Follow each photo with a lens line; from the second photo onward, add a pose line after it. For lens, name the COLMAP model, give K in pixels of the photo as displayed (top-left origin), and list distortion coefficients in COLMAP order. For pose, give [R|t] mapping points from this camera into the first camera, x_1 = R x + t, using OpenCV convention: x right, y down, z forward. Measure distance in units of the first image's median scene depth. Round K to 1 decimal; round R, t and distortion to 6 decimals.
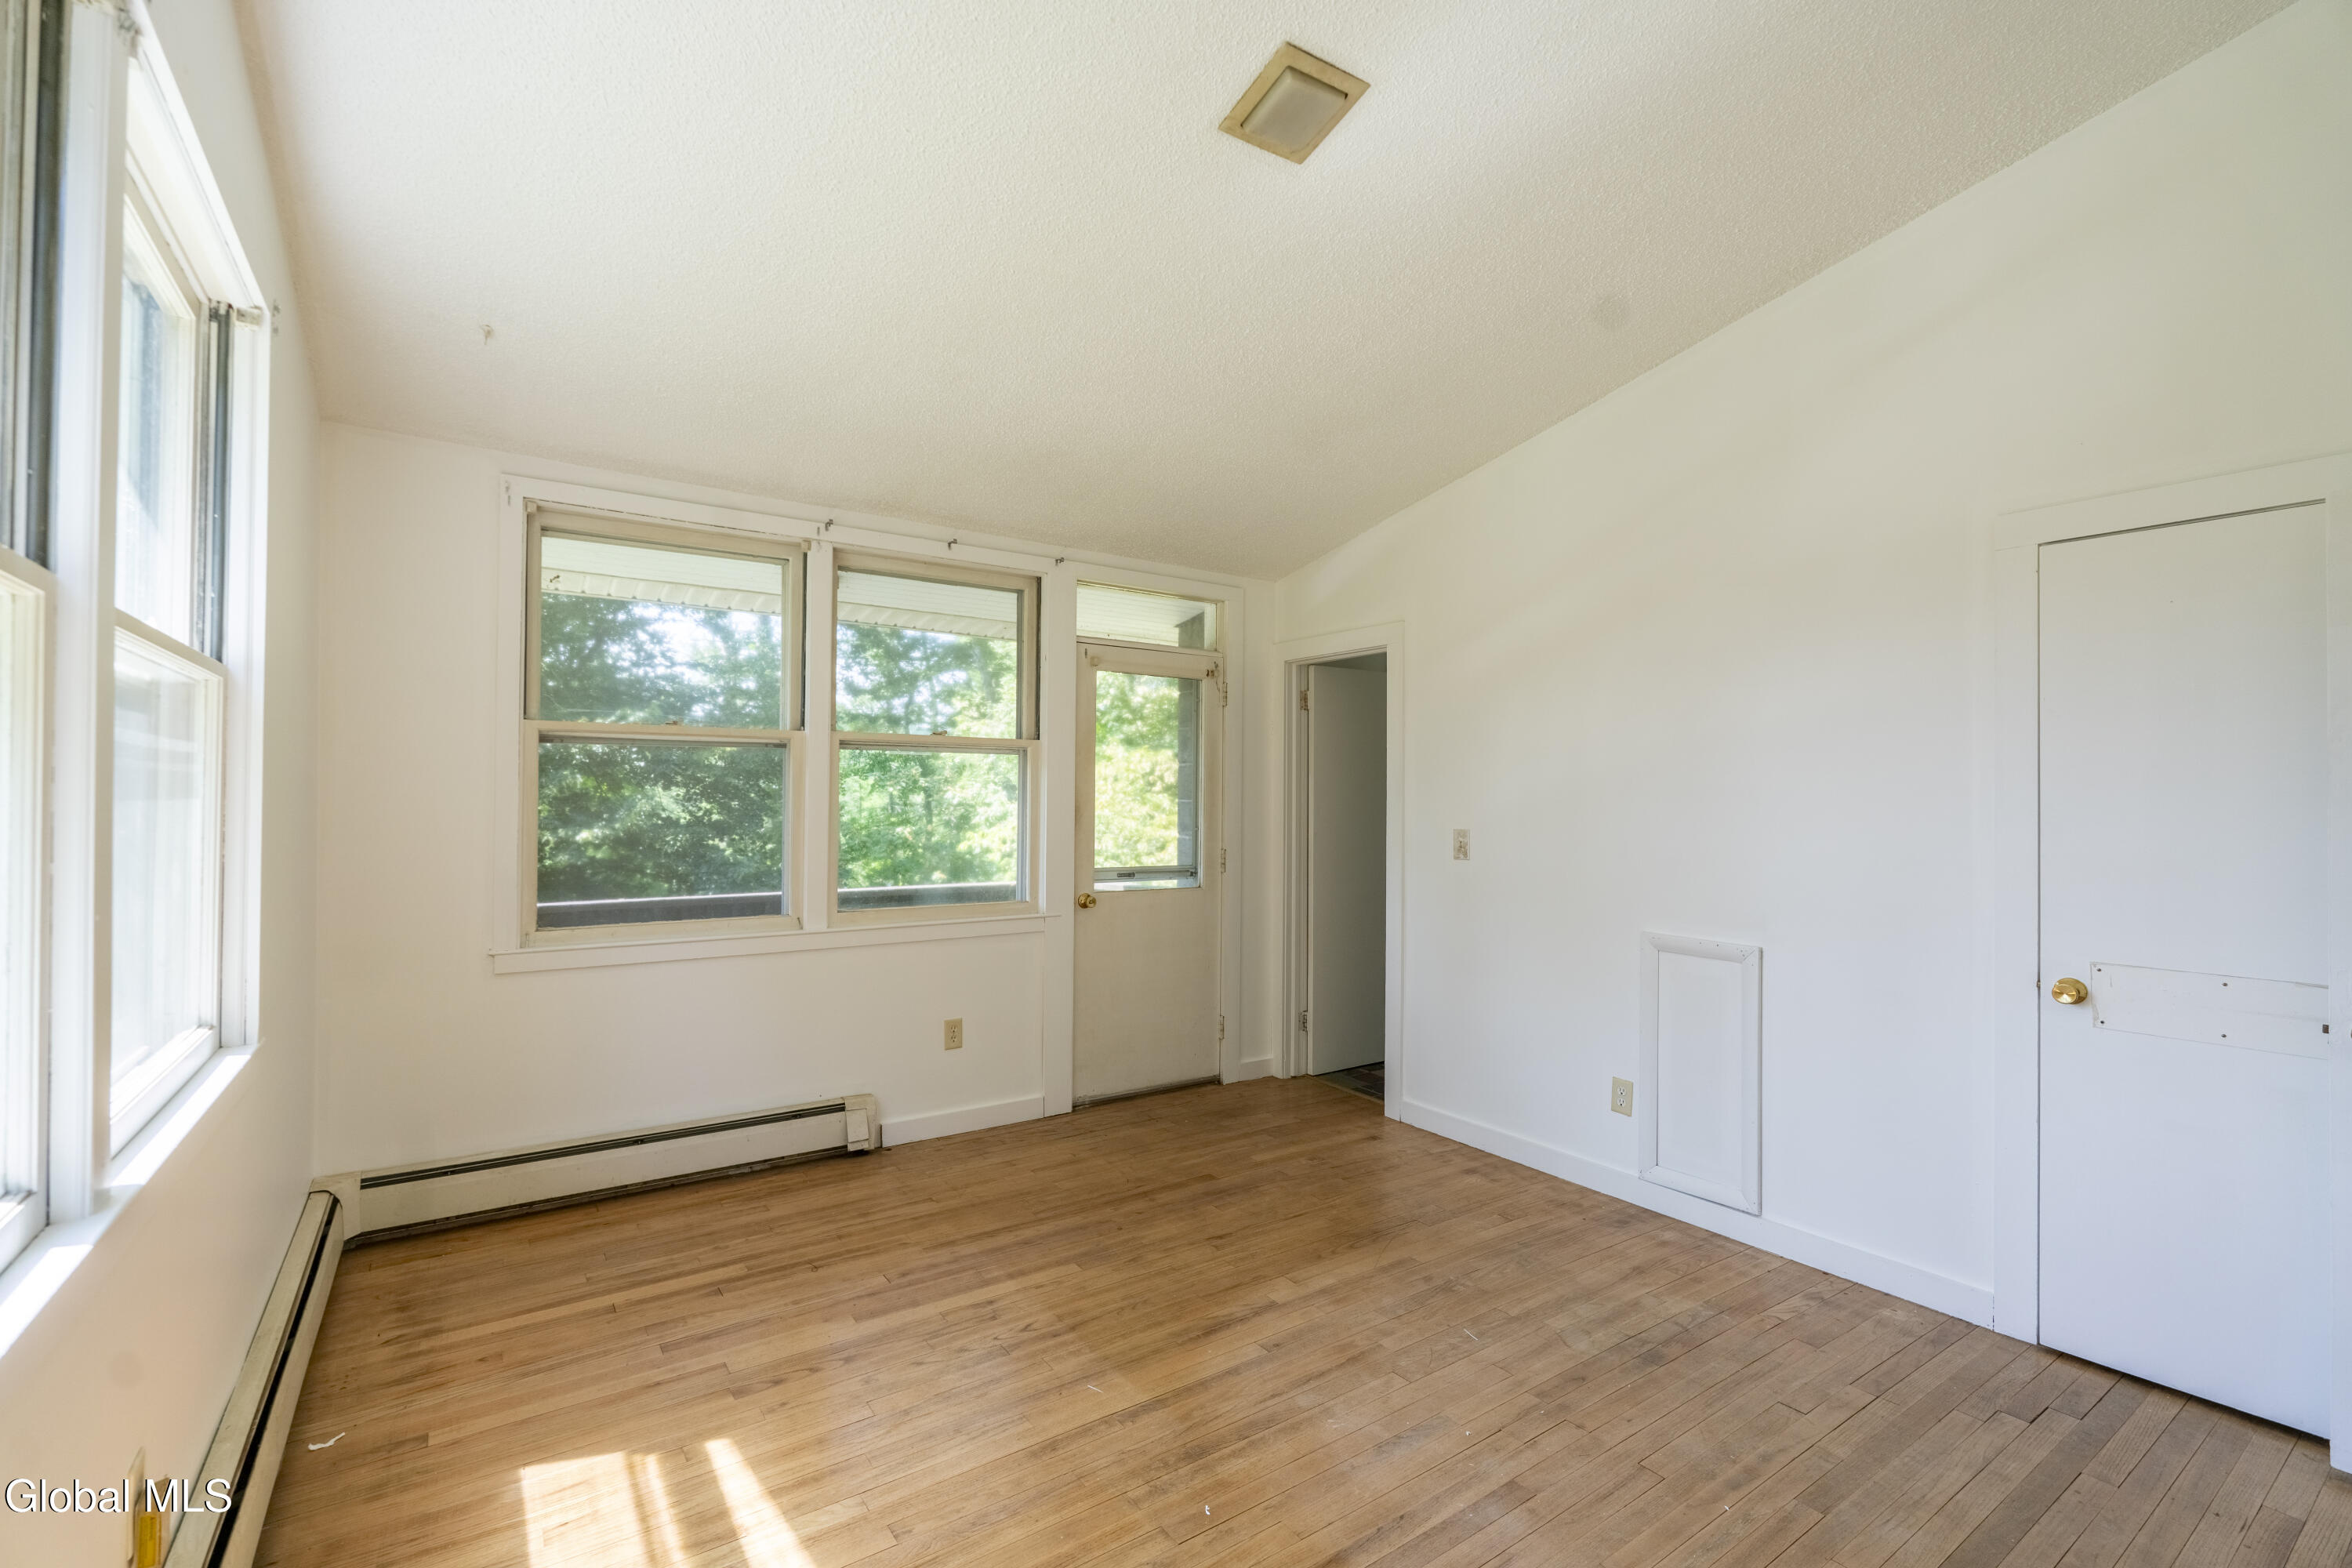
lens RADIAL K [[1026.0, 0, 1169.0], [0, 1026.0, 792.1], [0, 0, 1]] dist [-0.002161, 0.001577]
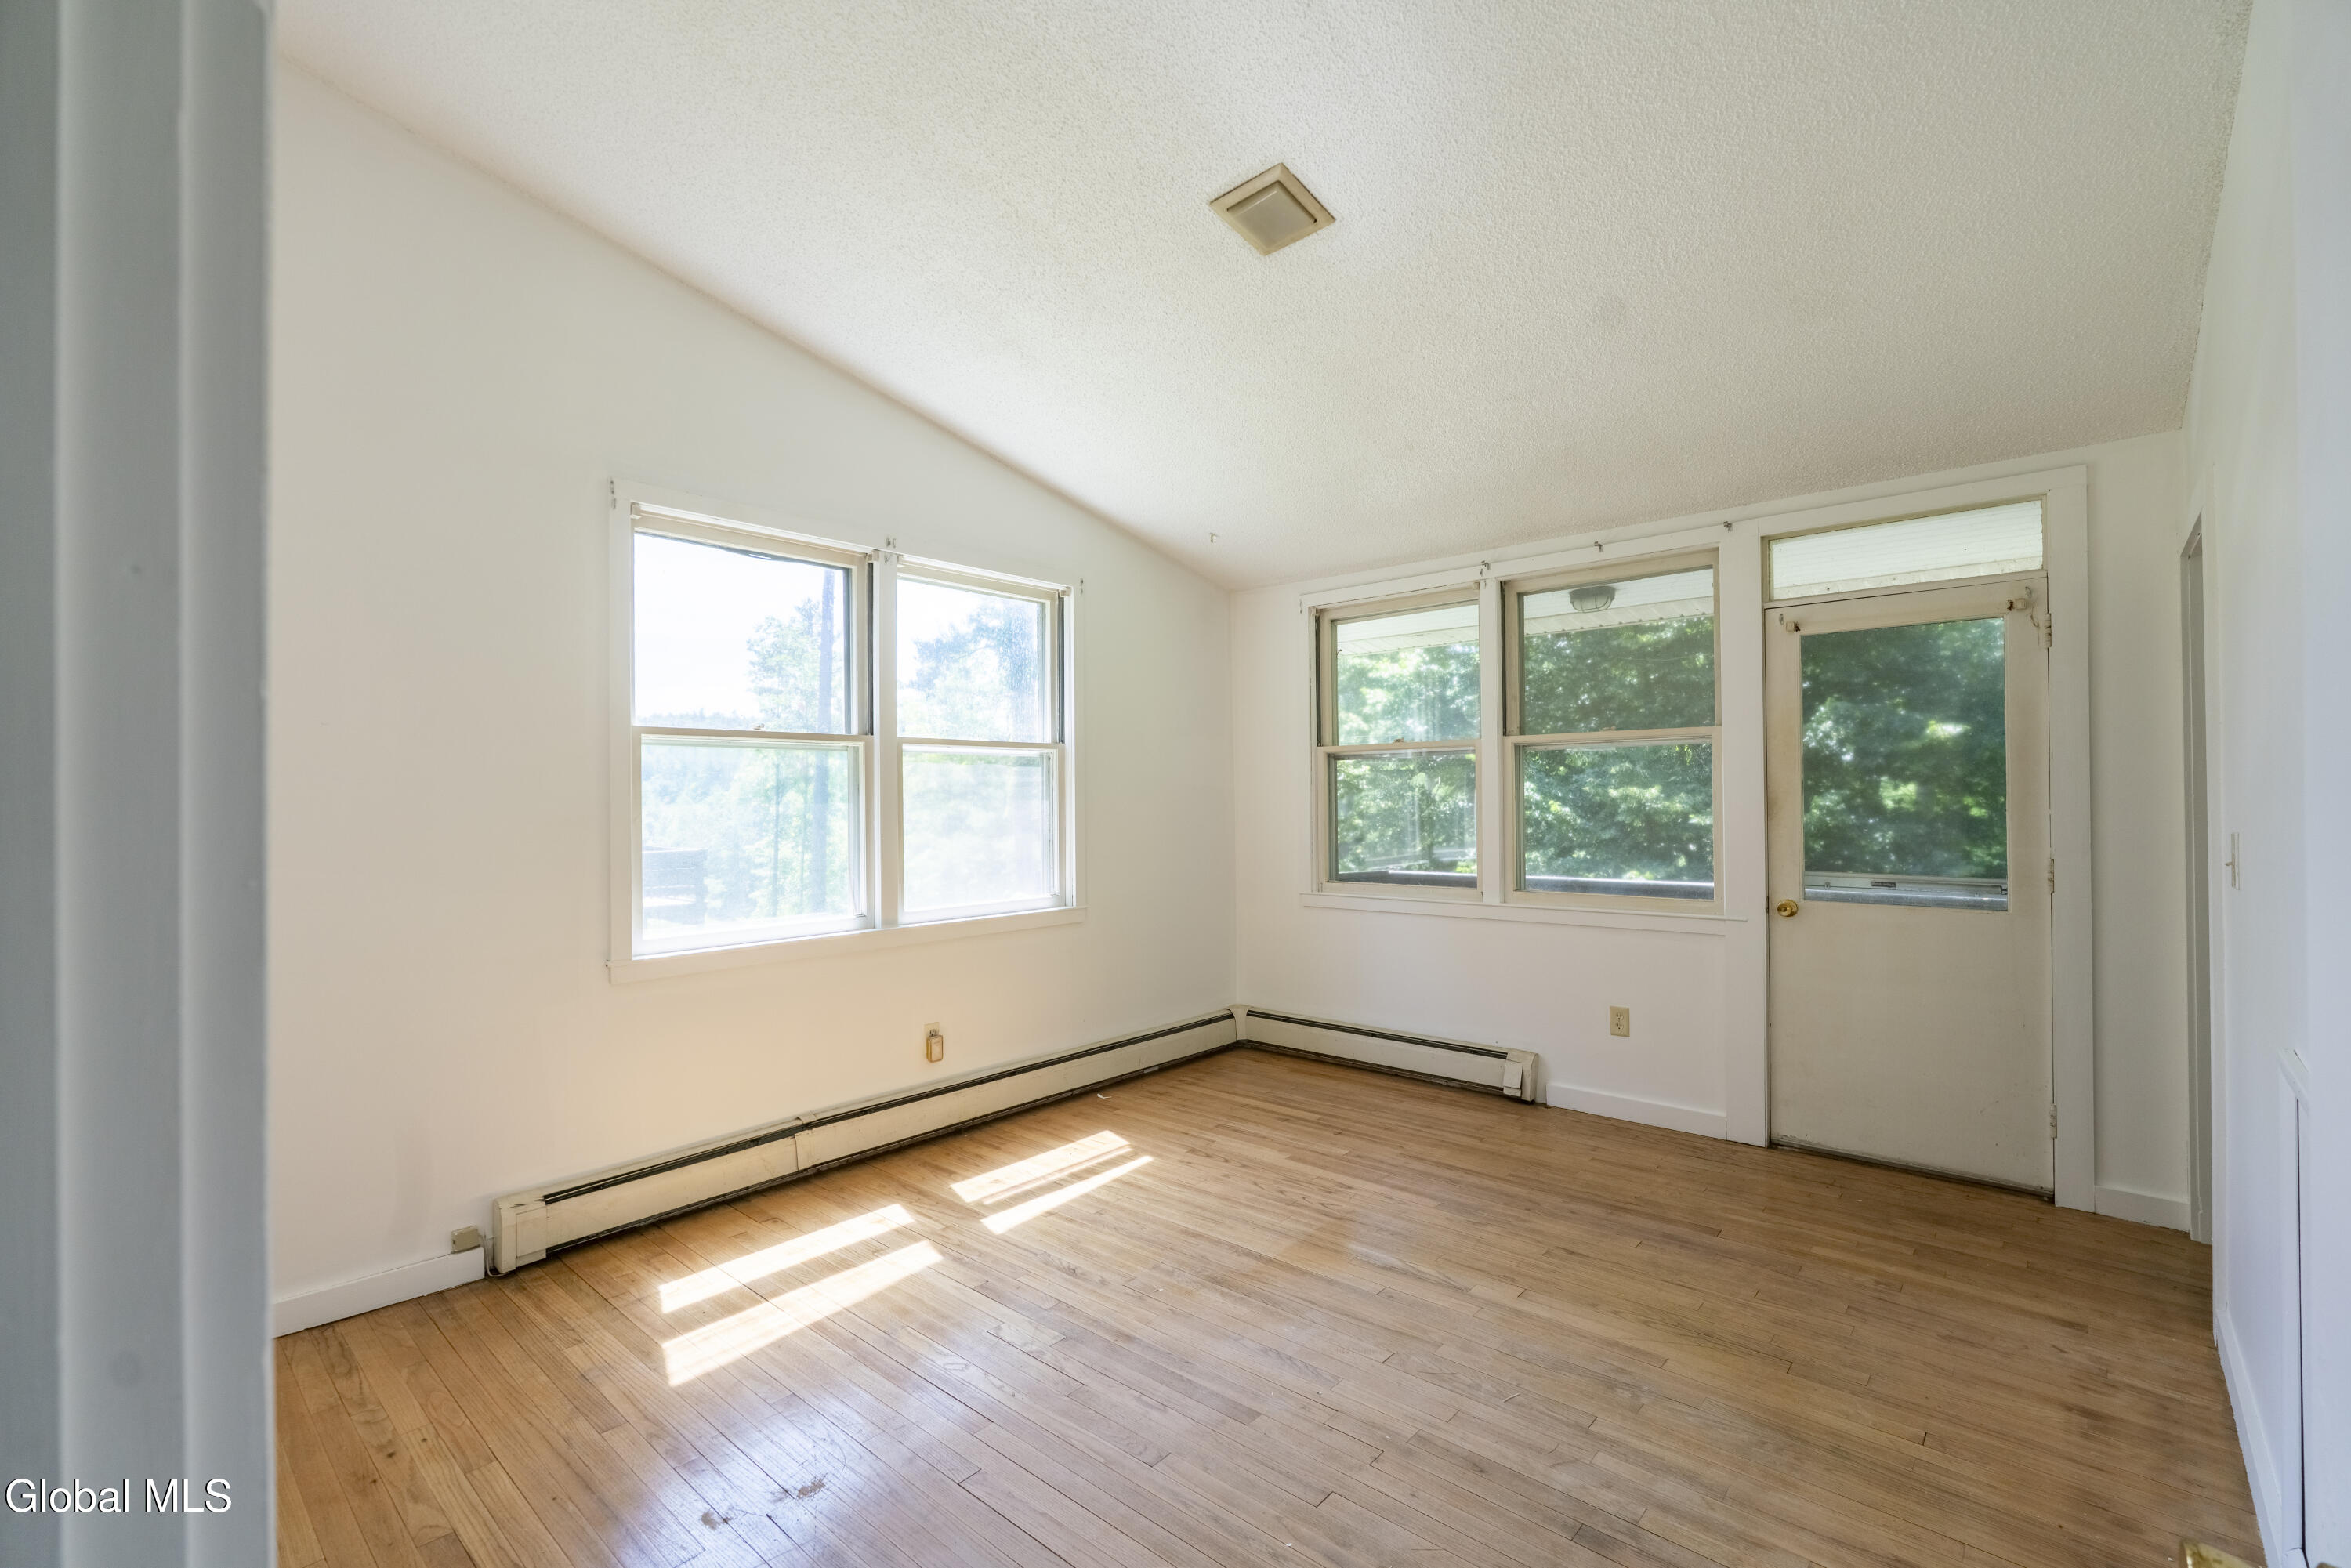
lens RADIAL K [[1025.5, 0, 1168.4], [0, 1025.5, 791.4], [0, 0, 1]] dist [-0.002161, 0.001577]
pose [[0.237293, -0.015738, -0.971311, 0.888006], [0.019040, 0.999752, -0.011548, 0.012085], [0.971252, -0.015754, 0.237534, 0.421144]]
